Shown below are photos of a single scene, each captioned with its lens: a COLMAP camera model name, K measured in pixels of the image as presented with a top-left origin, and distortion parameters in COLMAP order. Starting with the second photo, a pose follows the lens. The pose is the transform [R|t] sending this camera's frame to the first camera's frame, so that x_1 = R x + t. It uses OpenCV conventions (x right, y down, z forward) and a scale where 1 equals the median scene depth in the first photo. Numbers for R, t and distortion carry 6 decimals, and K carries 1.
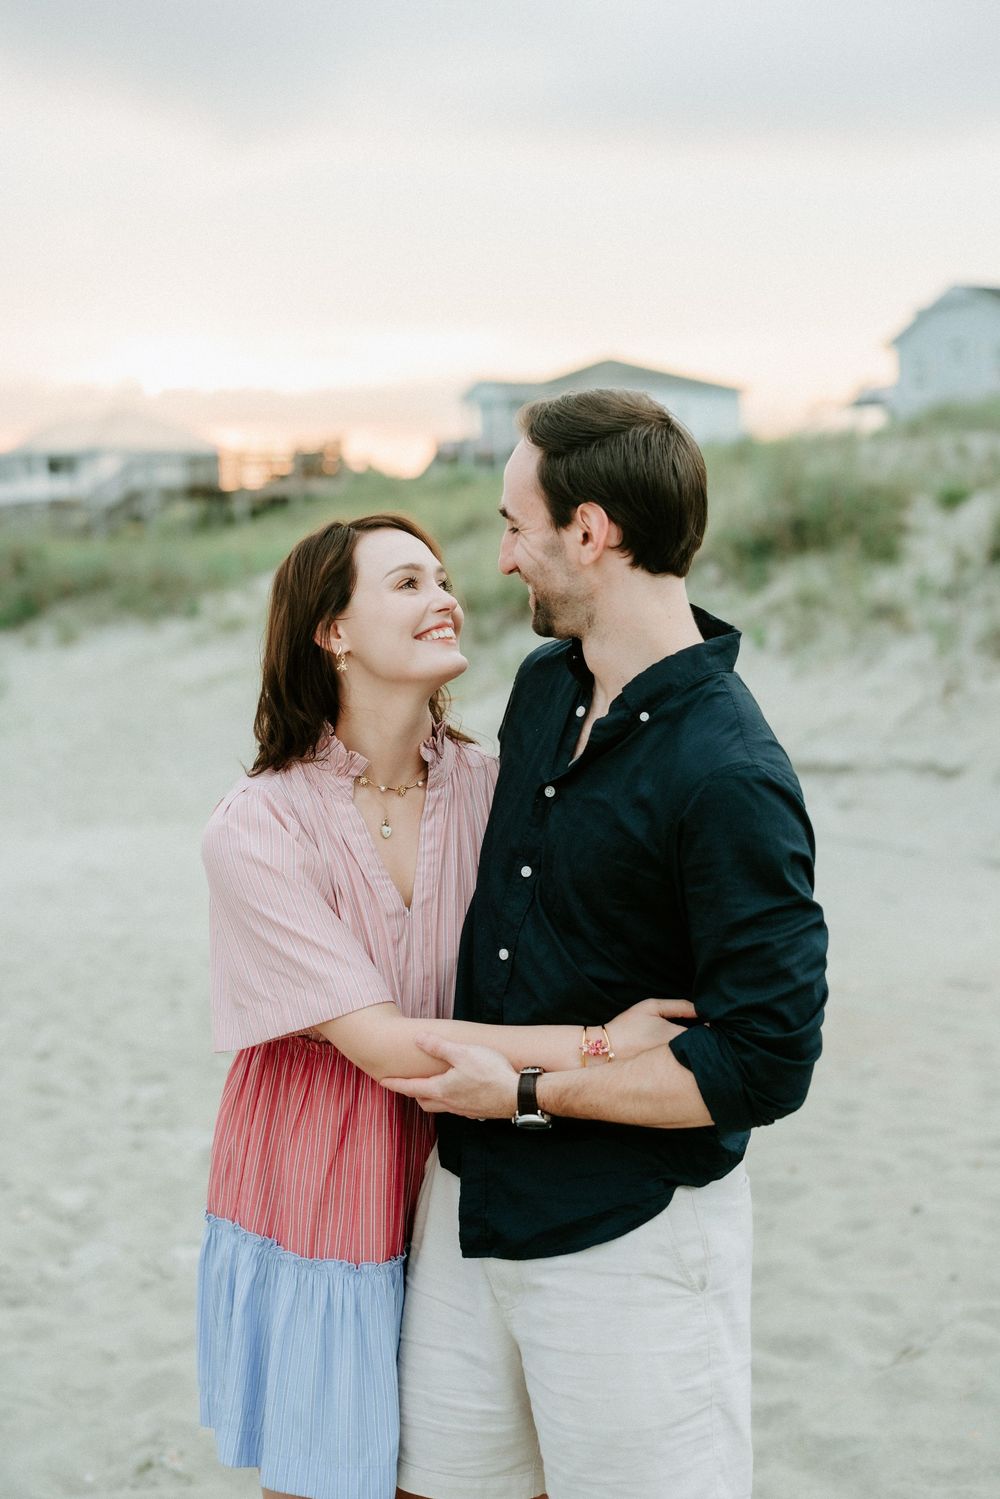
lens RADIAL K [[2043.1, 0, 561.1], [0, 2043.1, 751.5], [0, 0, 1]] dist [-0.030811, -0.026849]
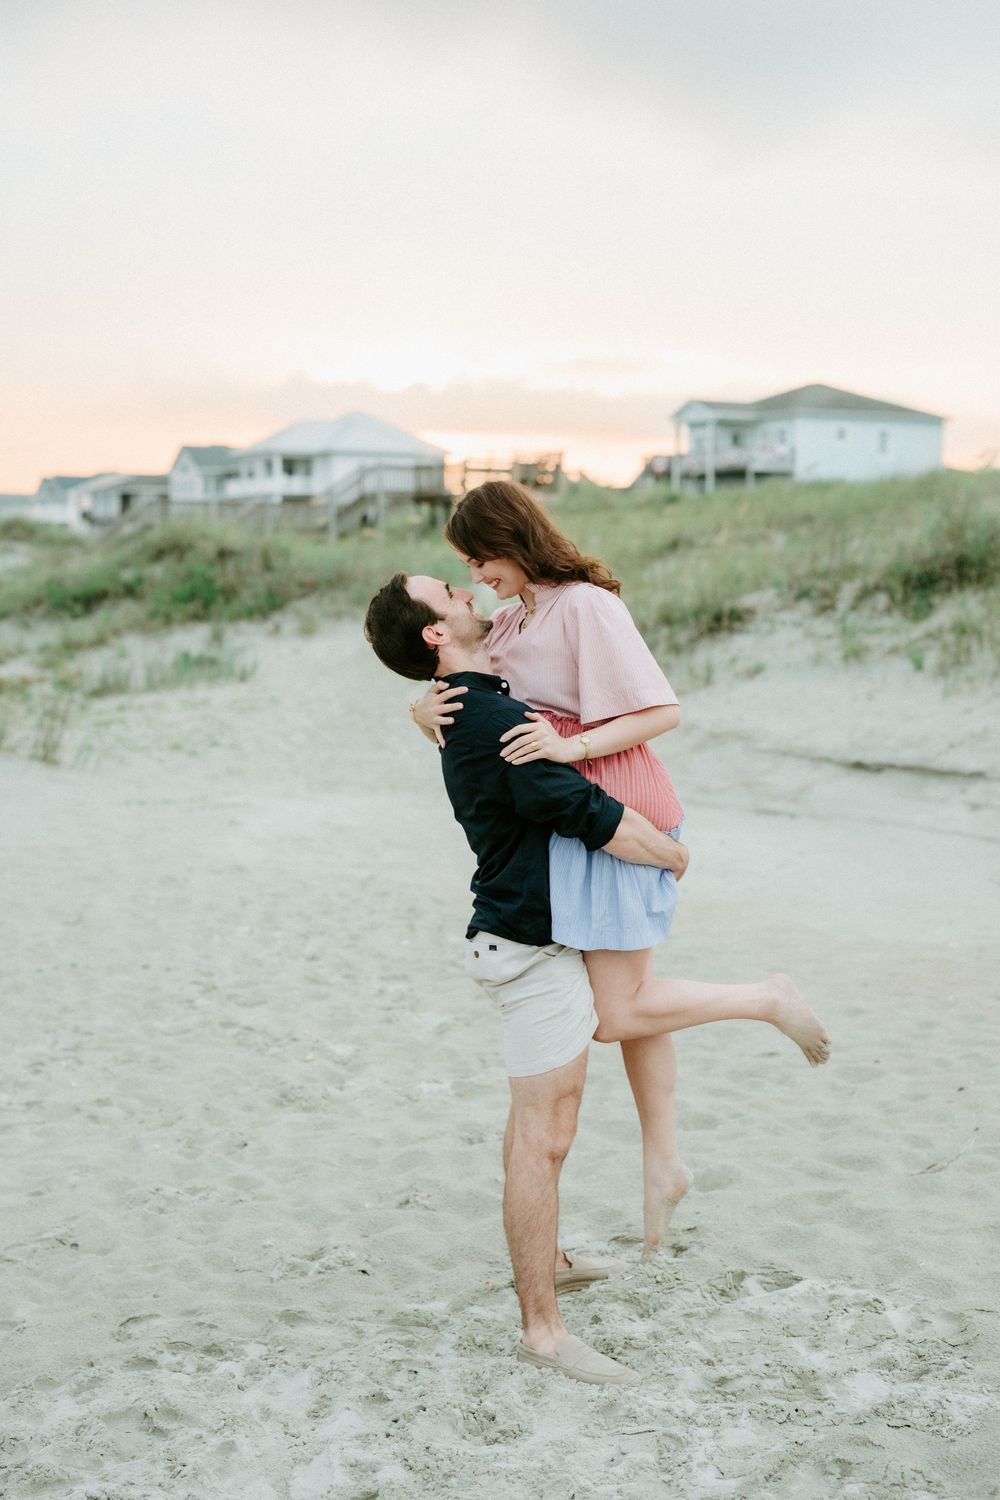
lens RADIAL K [[2231.9, 0, 500.0], [0, 2231.9, 750.0], [0, 0, 1]] dist [-0.027504, -0.032351]
pose [[0.991202, 0.053113, -0.121235, 0.019255], [-0.053689, 0.998557, -0.001490, 0.009004], [0.120981, 0.007986, 0.992623, -0.265677]]
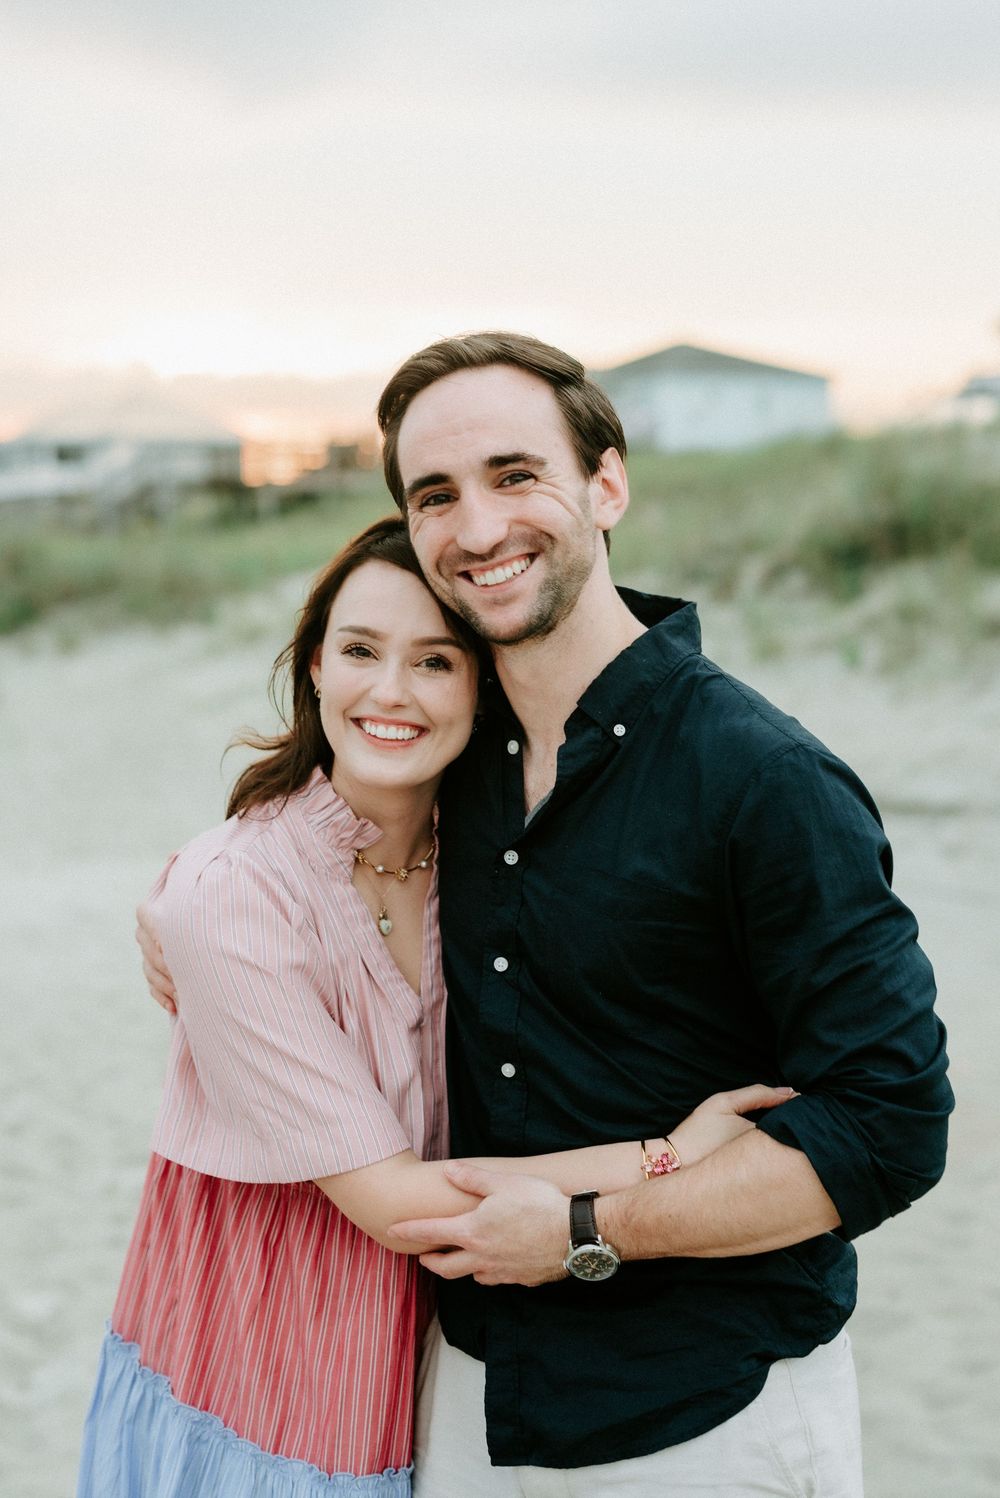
lens RADIAL K [[2228.9, 0, 500.0], [0, 2228.9, 749.0], [0, 0, 1]] dist [-0.027504, -0.032351]
pose [[0.998480, 0.016379, -0.052620, -0.001888], [-0.017057, 0.999777, -0.012459, -0.002083], [0.052405, 0.013338, 0.998537, 0.048355]]
